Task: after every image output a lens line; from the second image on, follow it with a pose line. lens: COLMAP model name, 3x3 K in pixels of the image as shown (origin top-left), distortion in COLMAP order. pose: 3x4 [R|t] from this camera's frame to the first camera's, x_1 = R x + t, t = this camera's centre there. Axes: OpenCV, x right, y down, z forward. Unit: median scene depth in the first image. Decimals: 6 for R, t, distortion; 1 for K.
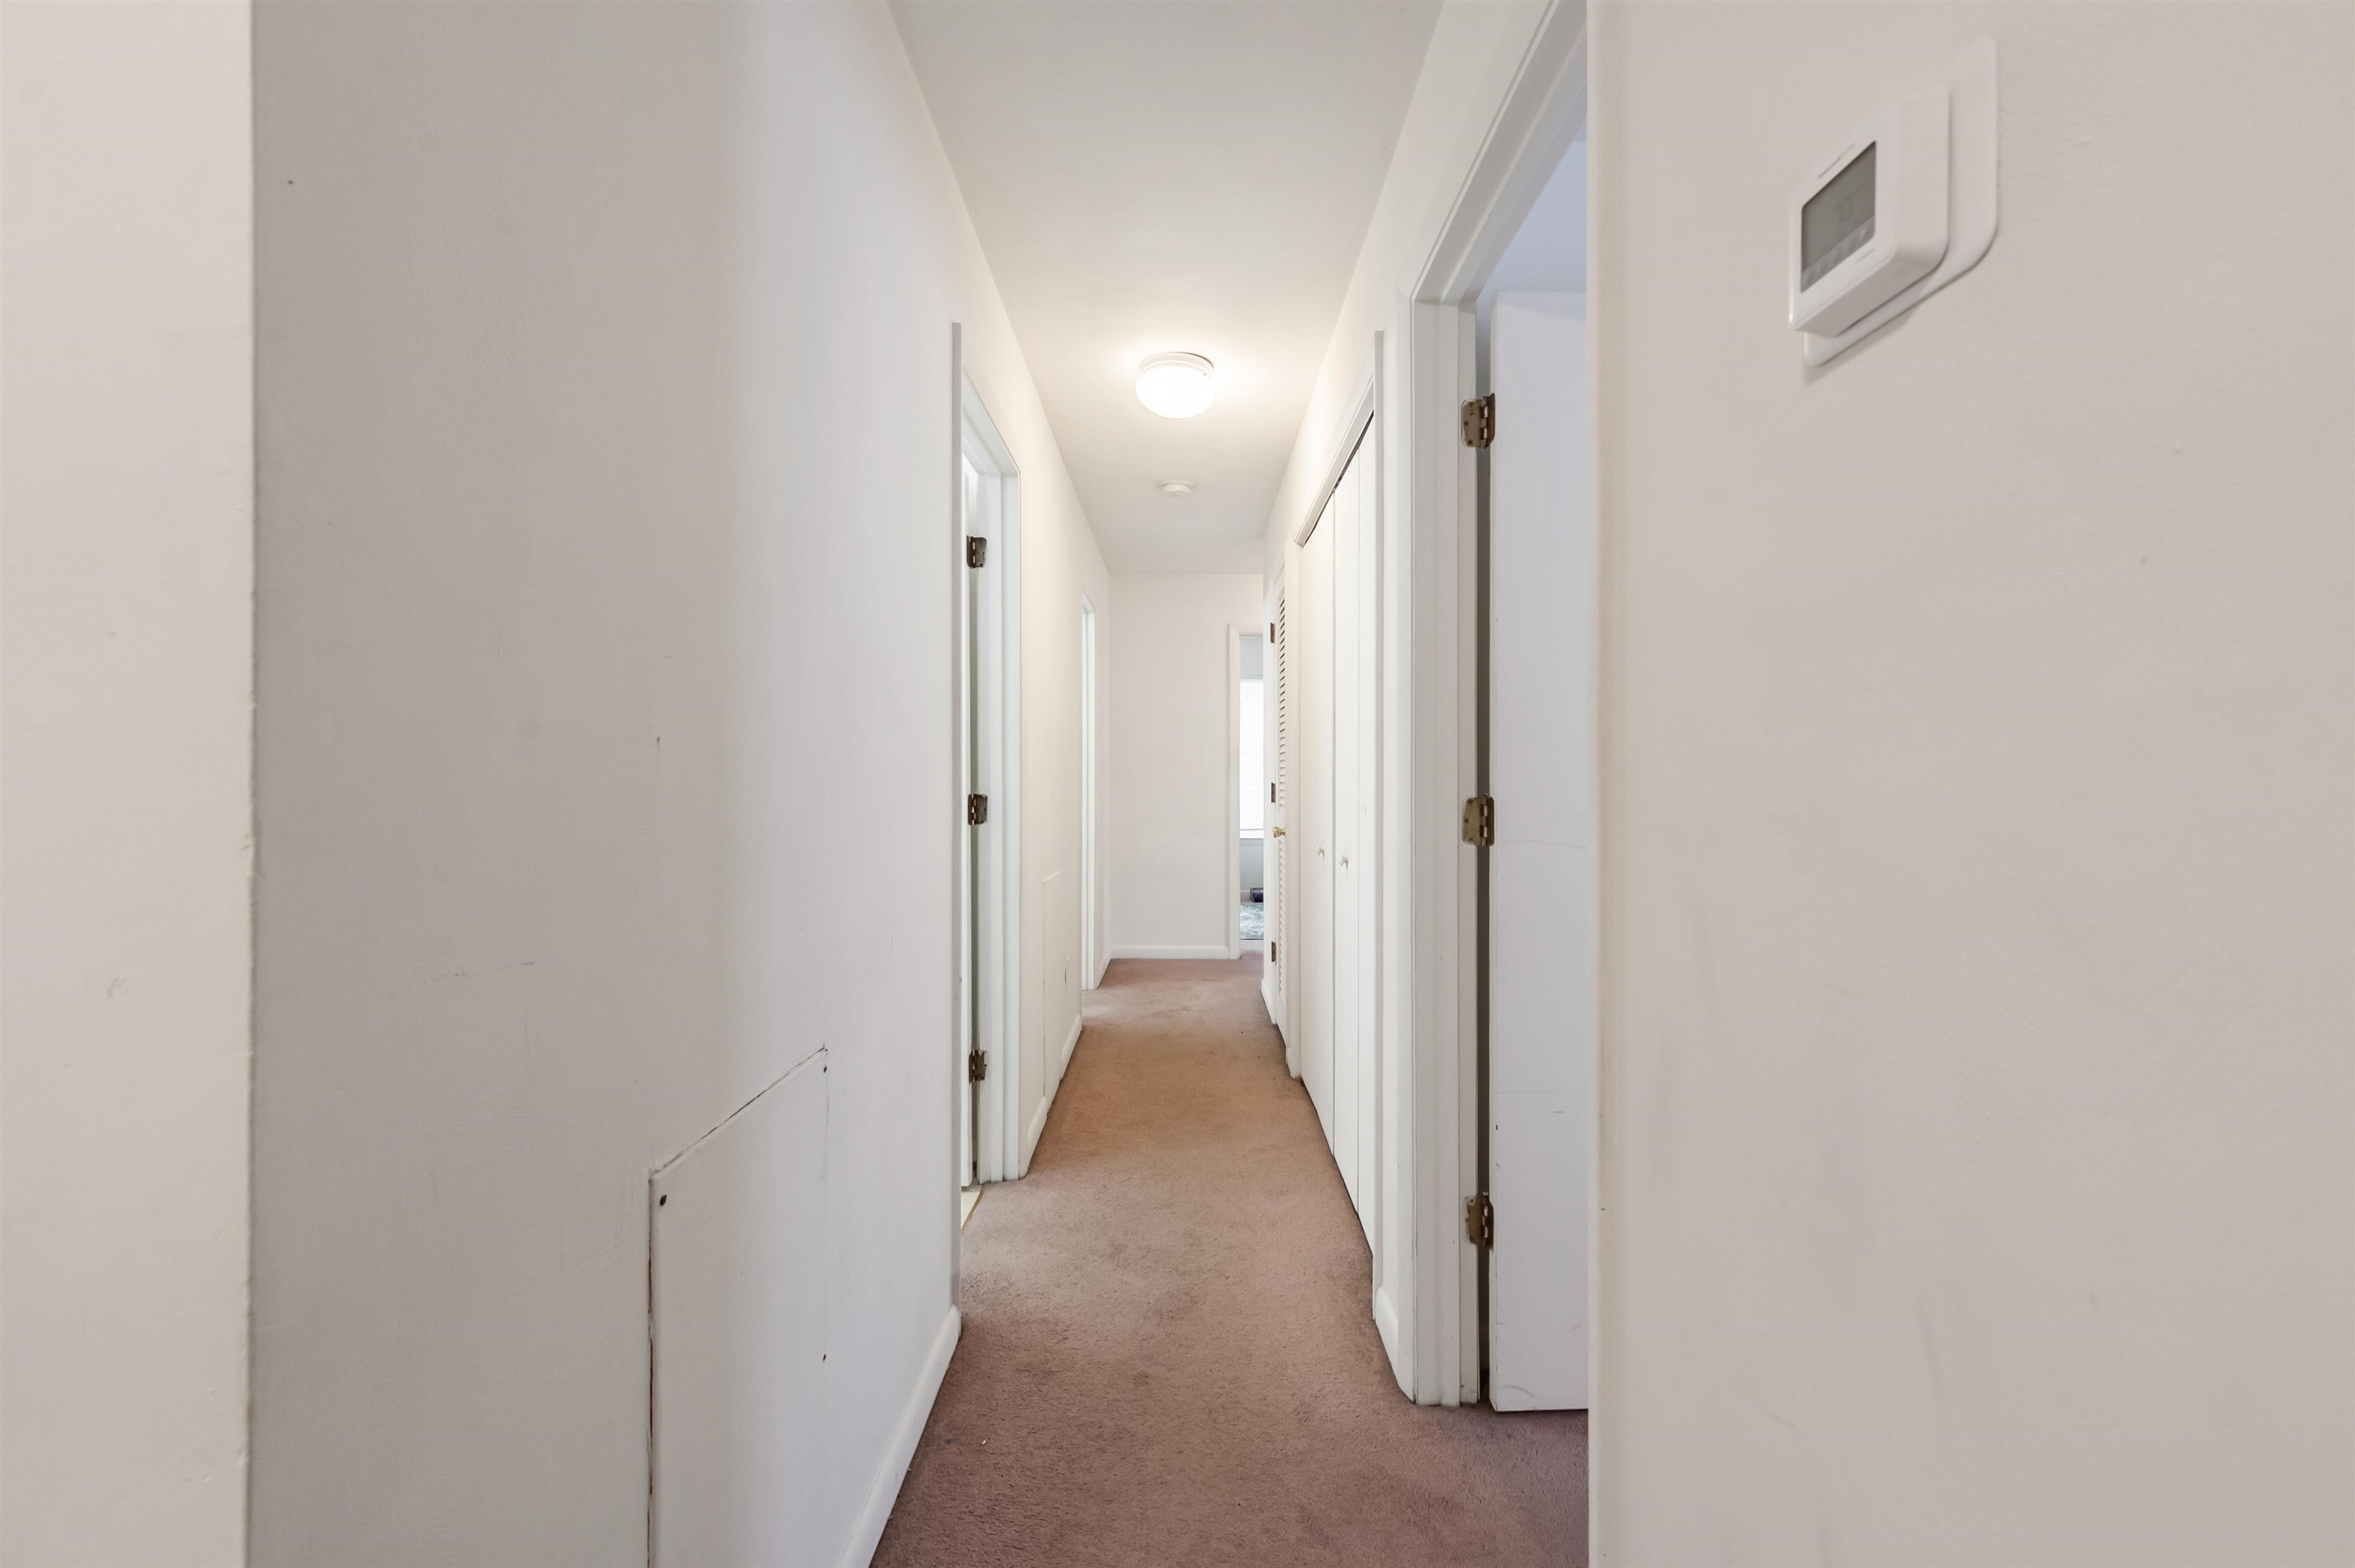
lens RADIAL K [[951.8, 0, 1213.5], [0, 951.8, 773.3], [0, 0, 1]] dist [0.001682, 0.000359]
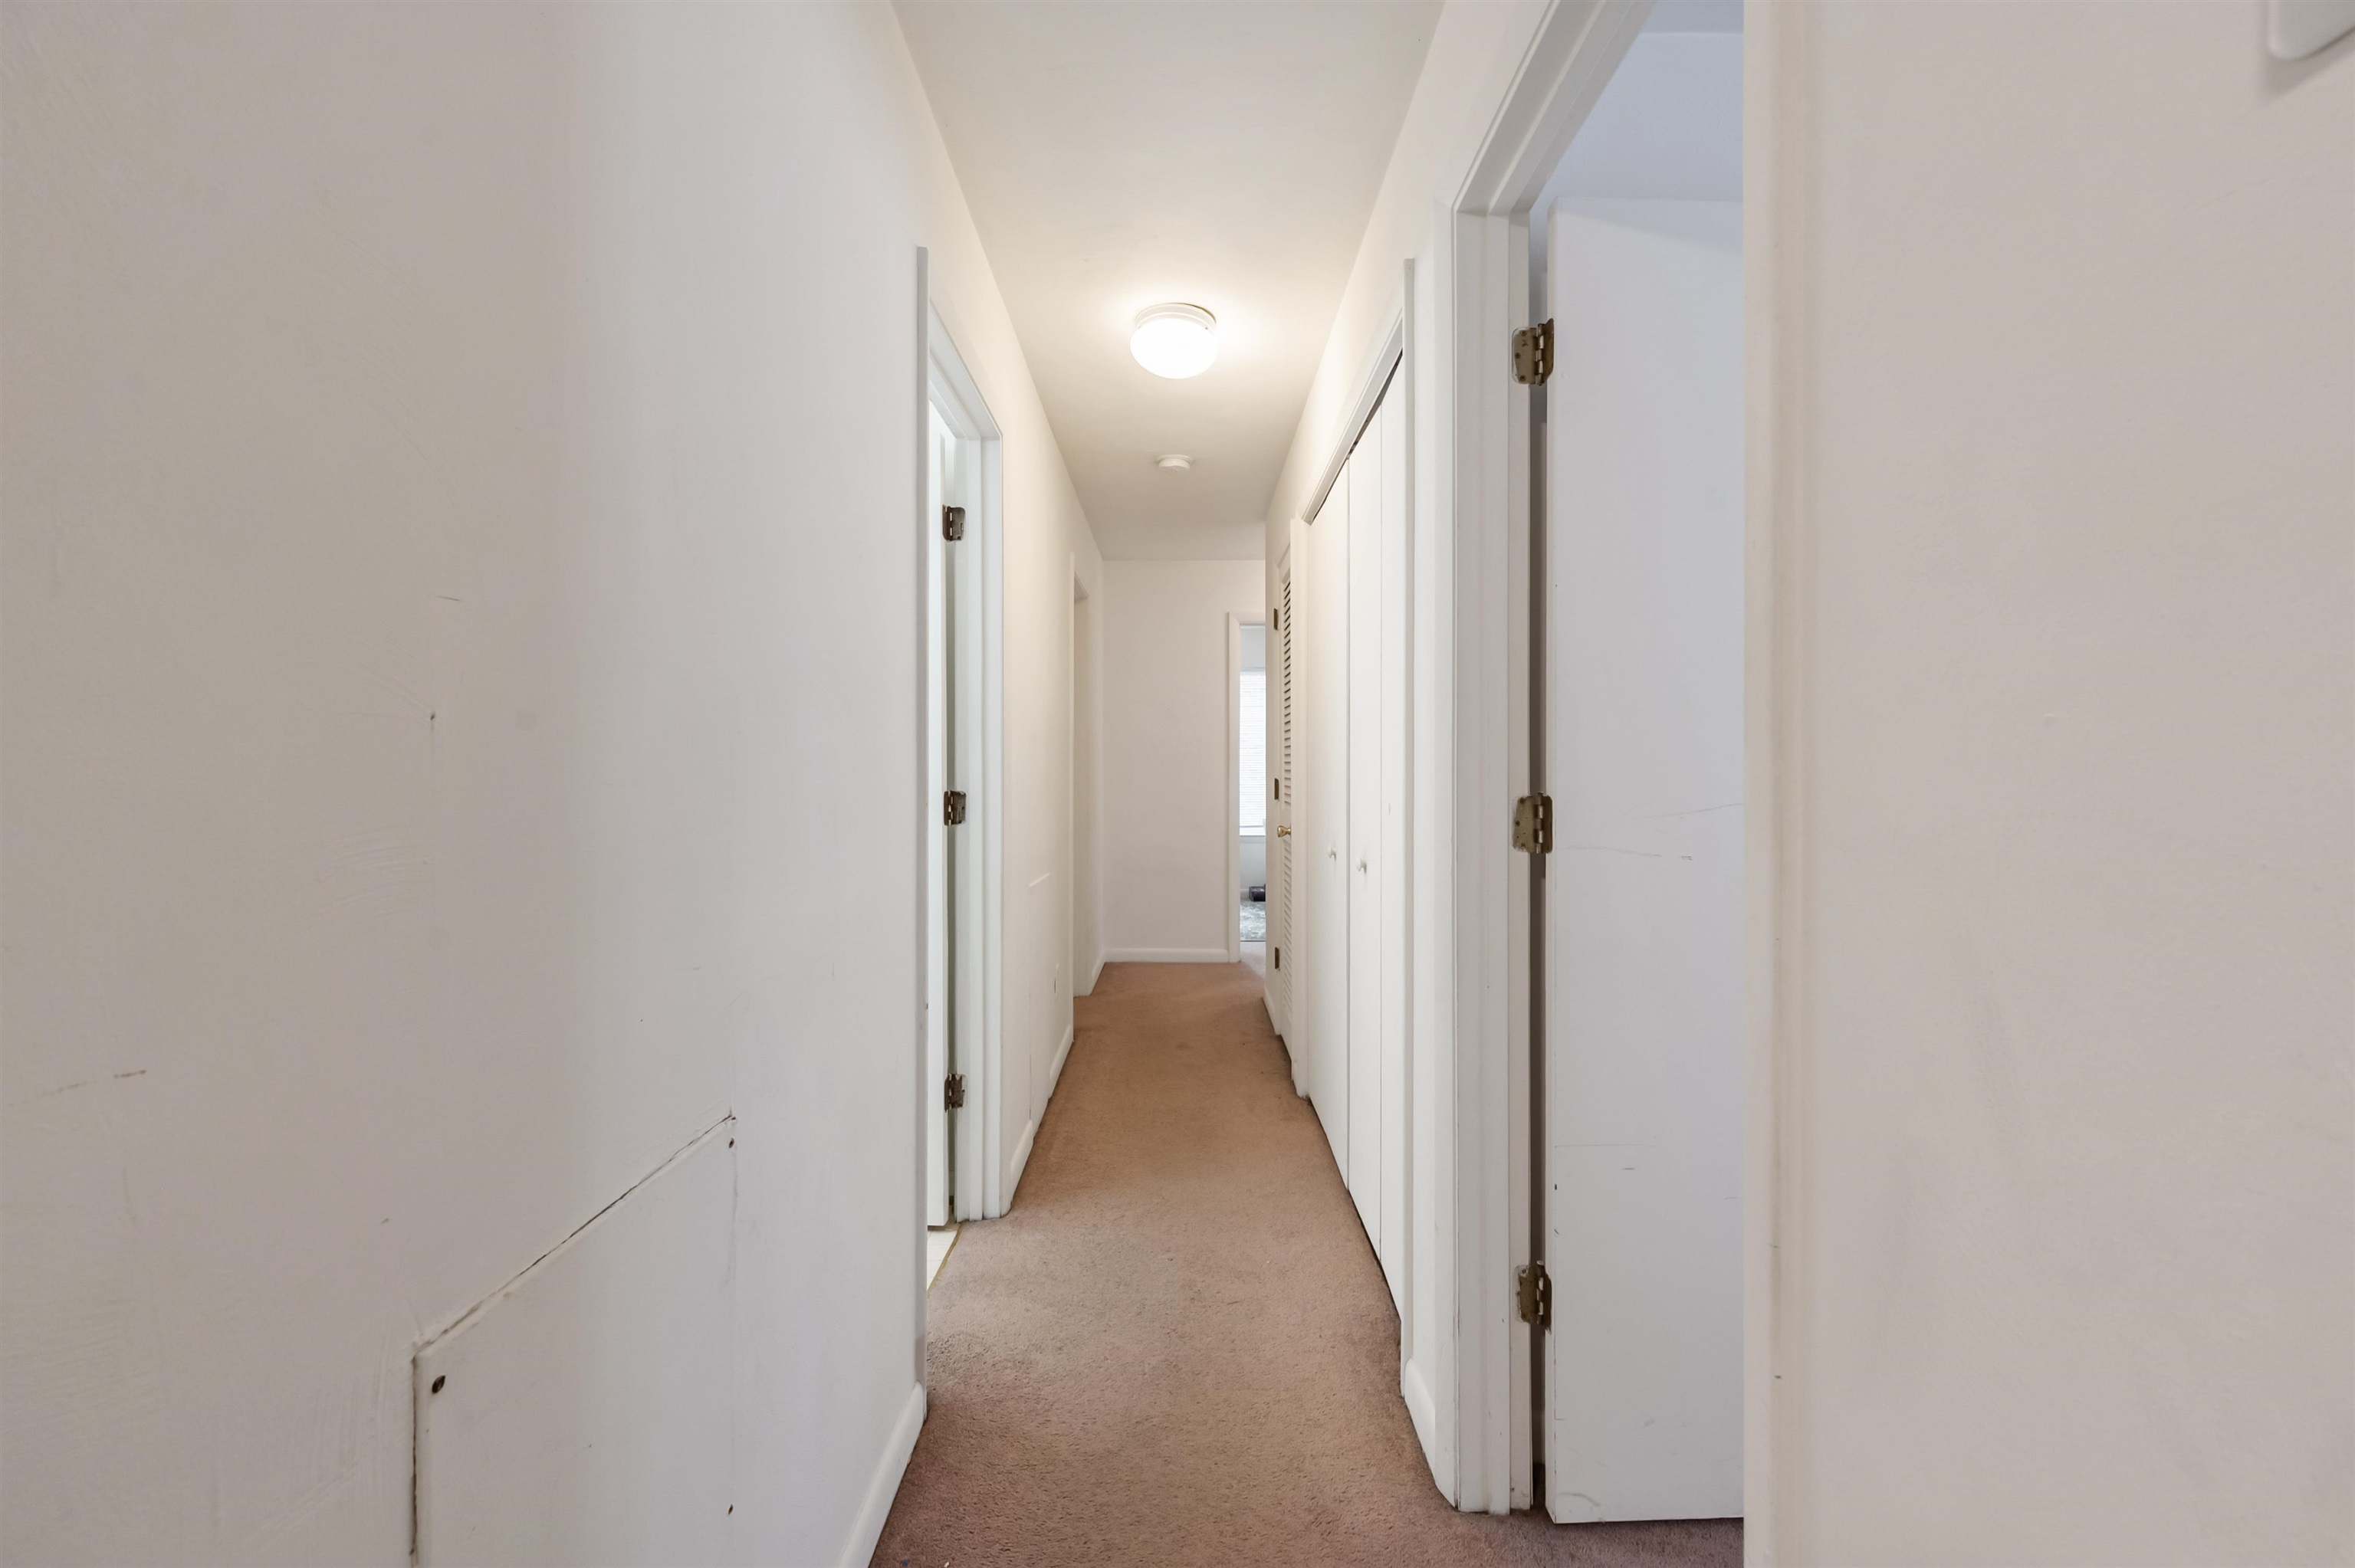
lens RADIAL K [[951.8, 0, 1217.1], [0, 951.8, 766.7], [0, 0, 1]] dist [0.001682, 0.000359]
pose [[0.999972, 0.000397, 0.007531, -0.008739], [-0.000383, 0.999998, -0.001916, 0.000611], [-0.007532, 0.001913, 0.999970, 0.146323]]
